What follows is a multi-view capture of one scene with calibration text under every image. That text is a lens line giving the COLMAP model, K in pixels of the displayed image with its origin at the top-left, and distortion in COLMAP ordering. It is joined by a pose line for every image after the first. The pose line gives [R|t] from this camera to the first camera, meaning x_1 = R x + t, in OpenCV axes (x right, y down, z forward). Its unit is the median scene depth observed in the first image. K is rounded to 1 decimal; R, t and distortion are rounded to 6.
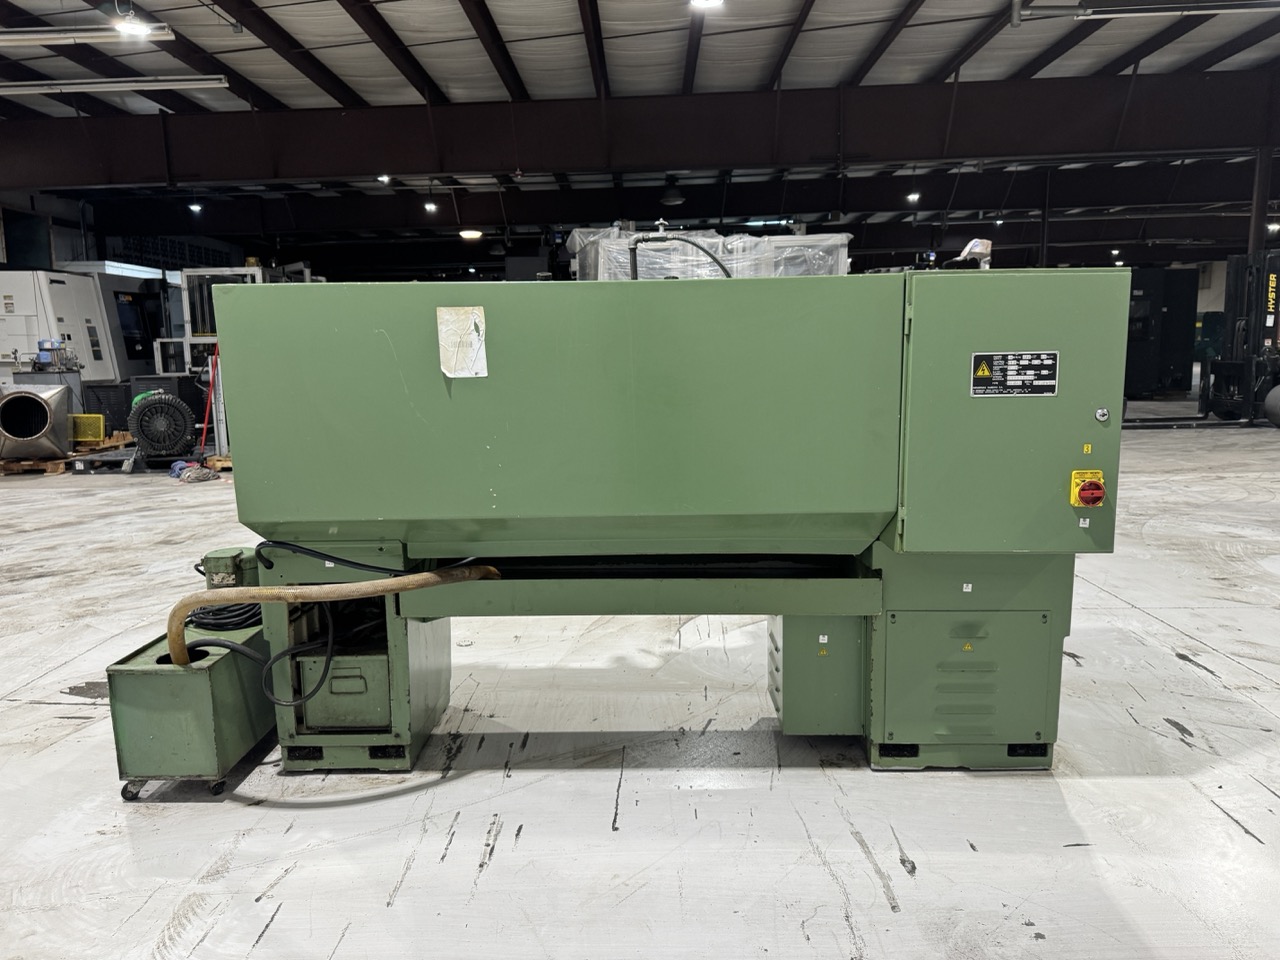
lens RADIAL K [[905.5, 0, 639.1], [0, 905.5, 479.8], [0, 0, 1]] dist [0.048849, -0.053953]
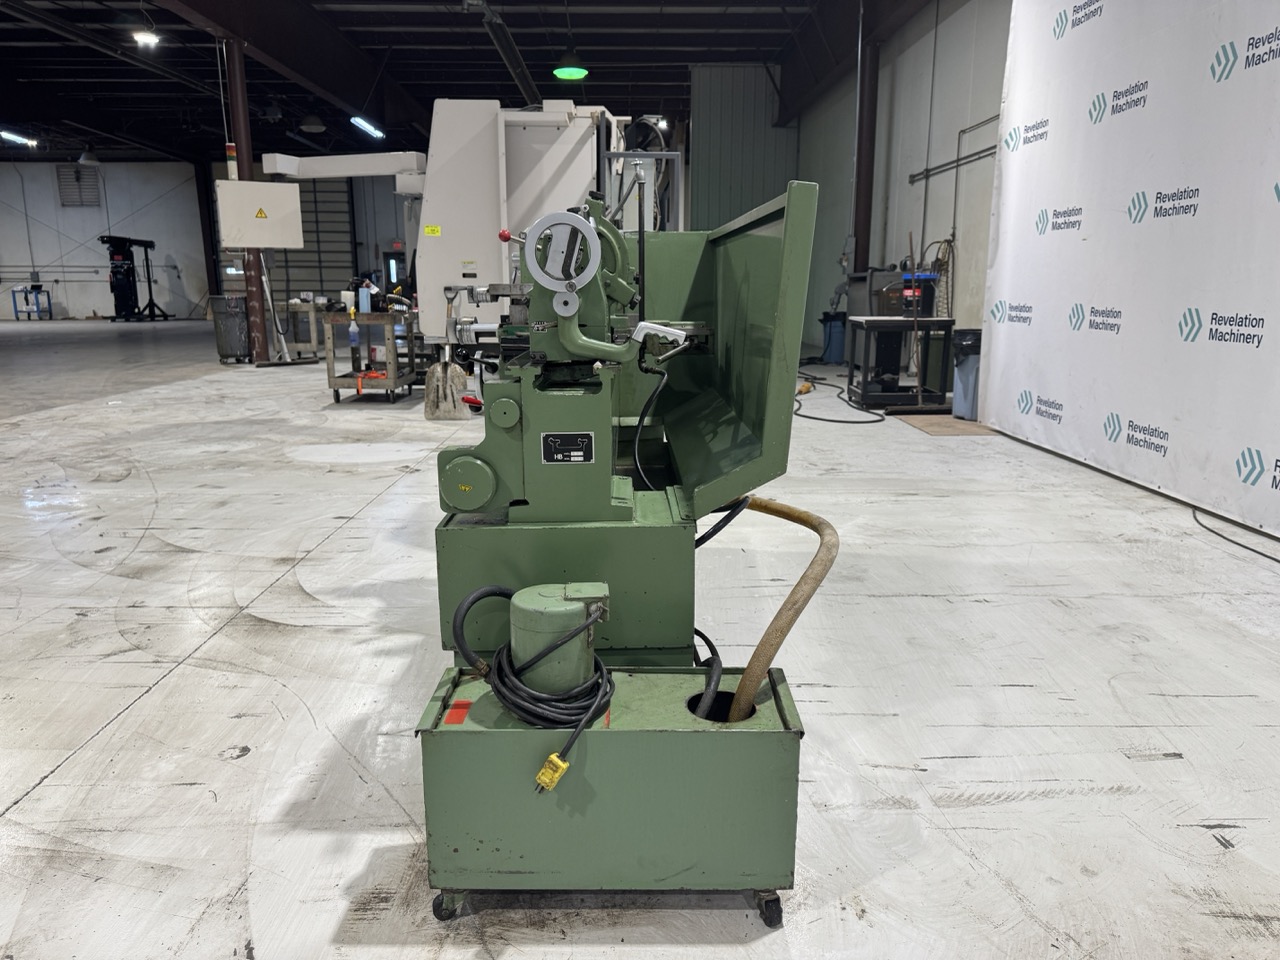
lens RADIAL K [[905.5, 0, 641.2], [0, 905.5, 484.9], [0, 0, 1]] dist [0.048849, -0.053953]
pose [[-0.030685, -0.198023, 0.979717, -1.111077], [0.144611, 0.968986, 0.200384, -0.115857], [-0.989013, 0.147826, -0.001097, 1.007038]]
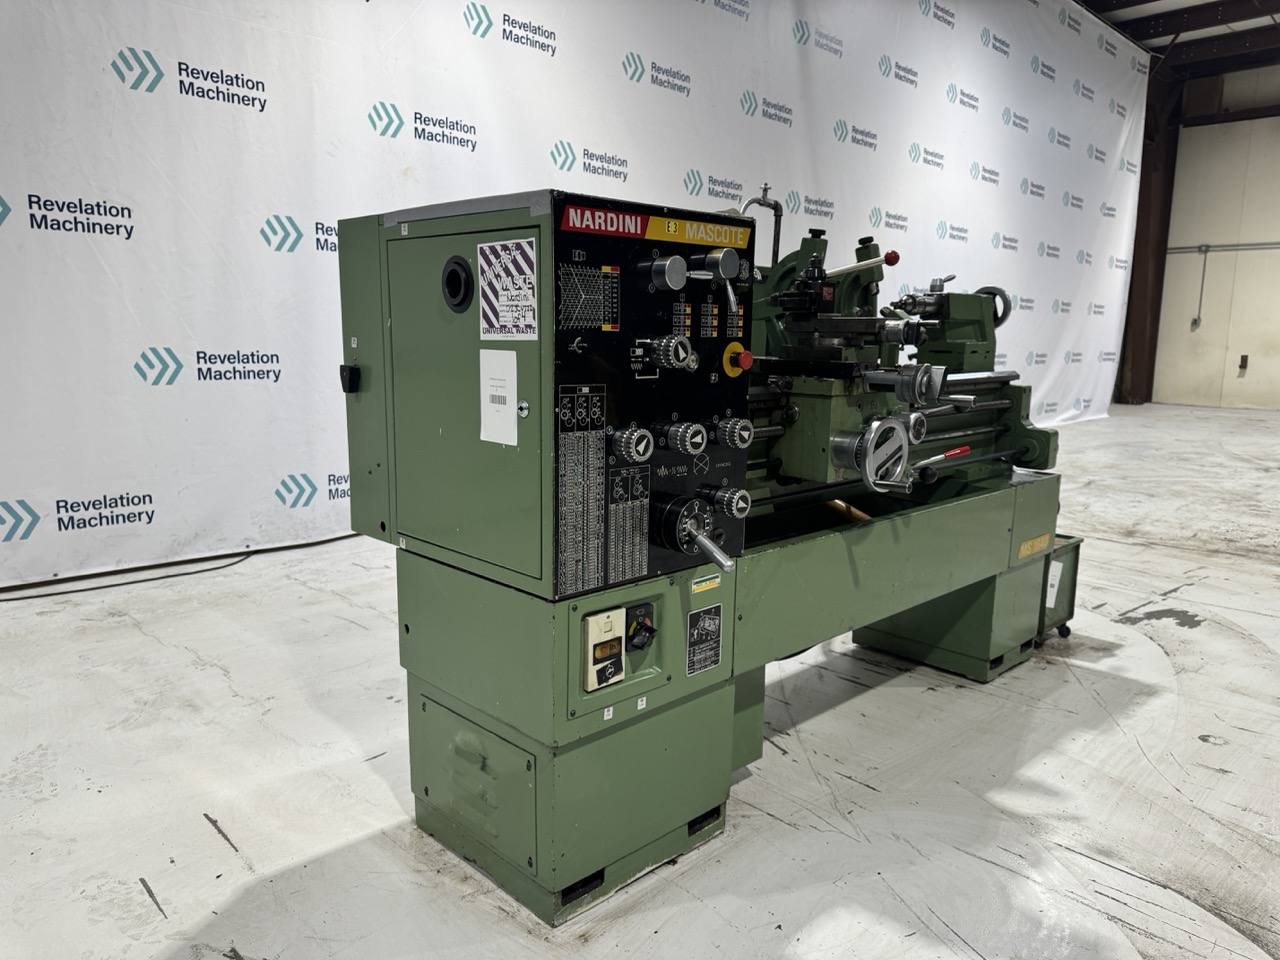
lens RADIAL K [[905.5, 0, 636.9], [0, 905.5, 477.8], [0, 0, 1]] dist [0.048849, -0.053953]
pose [[-0.706803, 0.118487, -0.697417, 0.838520], [-0.101945, 0.958521, 0.266165, -0.219423], [0.700026, 0.259224, -0.665407, 1.588927]]
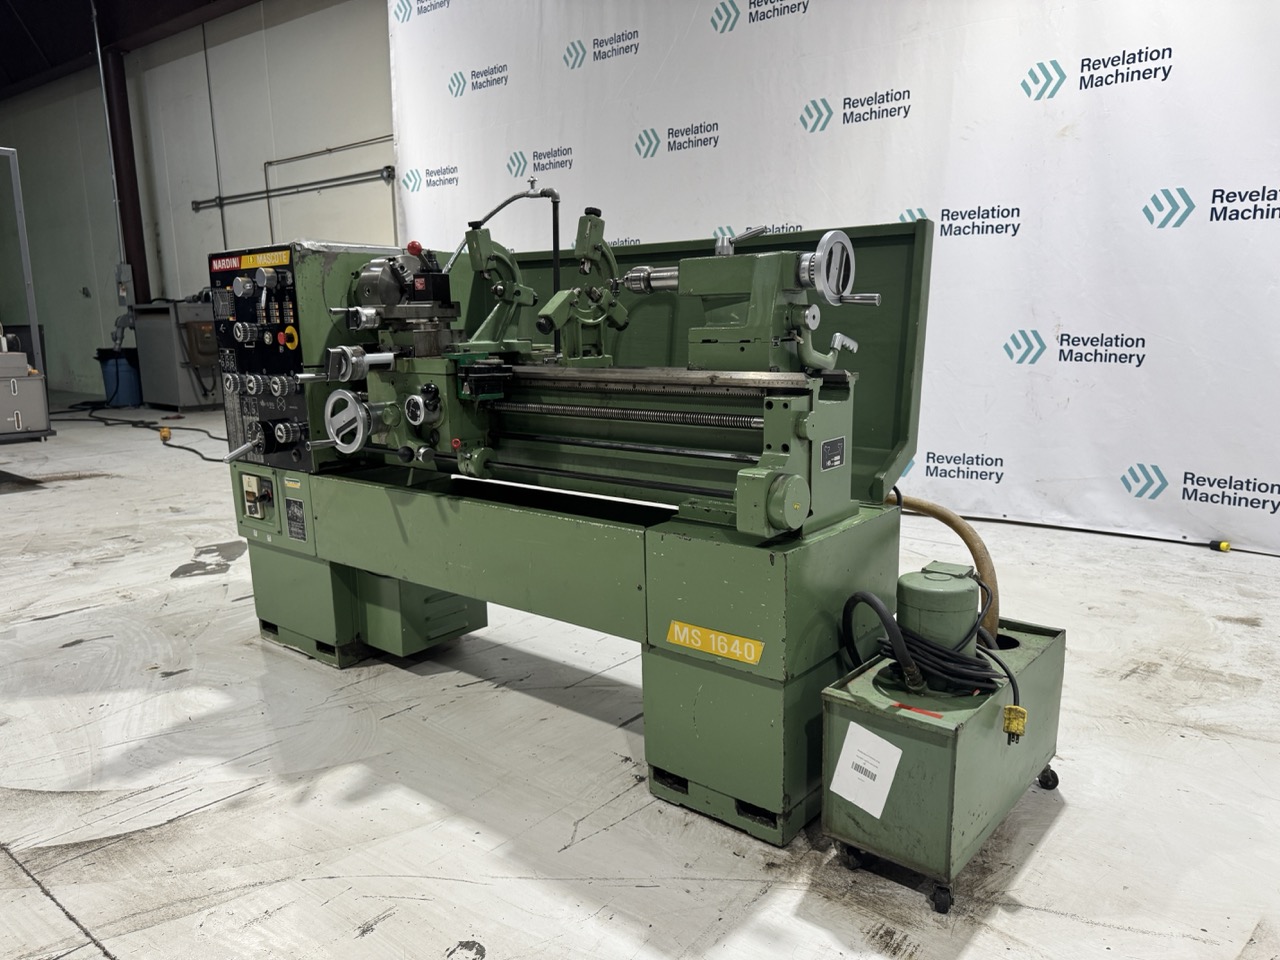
lens RADIAL K [[905.5, 0, 640.7], [0, 905.5, 480.3], [0, 0, 1]] dist [0.048849, -0.053953]
pose [[-0.784690, -0.085494, 0.613964, -0.734129], [0.113554, 0.953859, 0.277953, -0.219594], [-0.609399, 0.287825, -0.738776, 1.740474]]
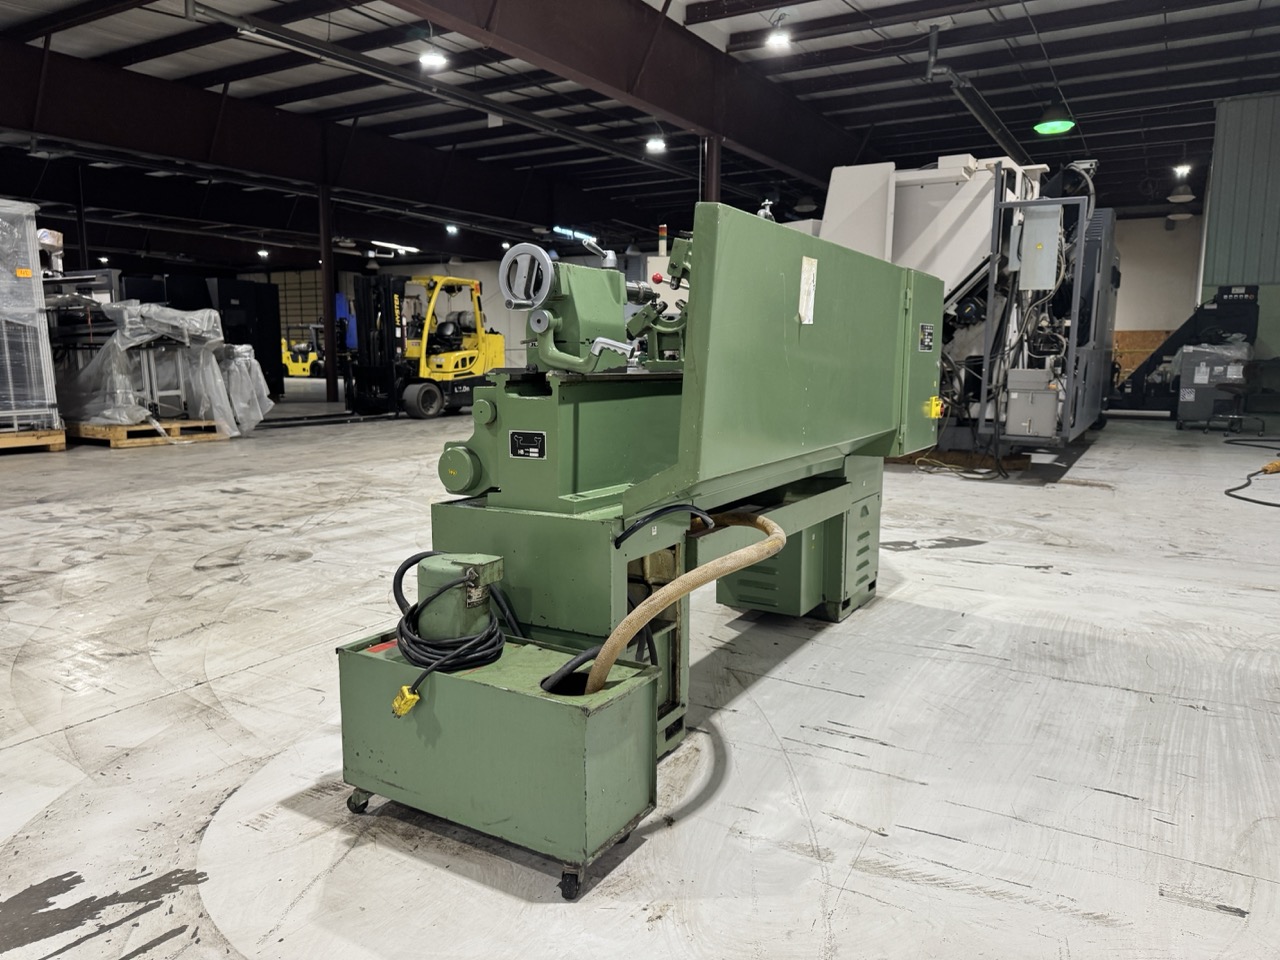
lens RADIAL K [[905.5, 0, 642.0], [0, 905.5, 483.0], [0, 0, 1]] dist [0.048849, -0.053953]
pose [[0.491196, -0.104002, 0.864818, -1.067180], [0.114662, 0.991927, 0.054162, -0.004686], [-0.863469, 0.072558, 0.499156, 0.548864]]
